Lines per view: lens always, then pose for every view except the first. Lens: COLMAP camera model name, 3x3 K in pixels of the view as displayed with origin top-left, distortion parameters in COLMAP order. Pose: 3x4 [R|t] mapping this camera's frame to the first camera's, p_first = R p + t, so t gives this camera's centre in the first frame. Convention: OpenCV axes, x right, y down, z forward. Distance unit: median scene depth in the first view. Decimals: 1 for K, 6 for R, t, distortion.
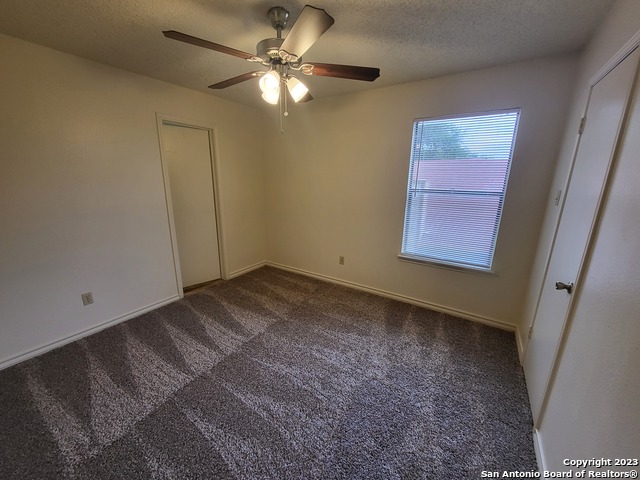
lens RADIAL K [[250.5, 0, 319.6], [0, 250.5, 239.2], [0, 0, 1]] dist [-0.001879, -0.001376]
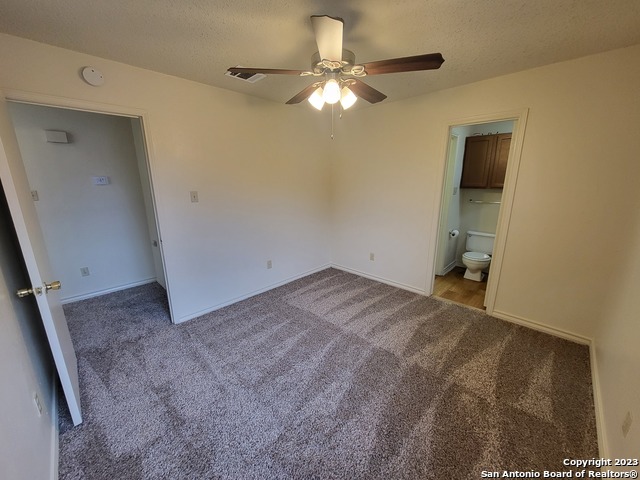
lens RADIAL K [[250.5, 0, 320.6], [0, 250.5, 240.7], [0, 0, 1]] dist [-0.001879, -0.001376]
pose [[-0.191676, 0.228138, -0.954575, 0.576118], [-0.232365, 0.934408, 0.269976, -0.190542], [0.953555, 0.273558, -0.126092, 0.754228]]
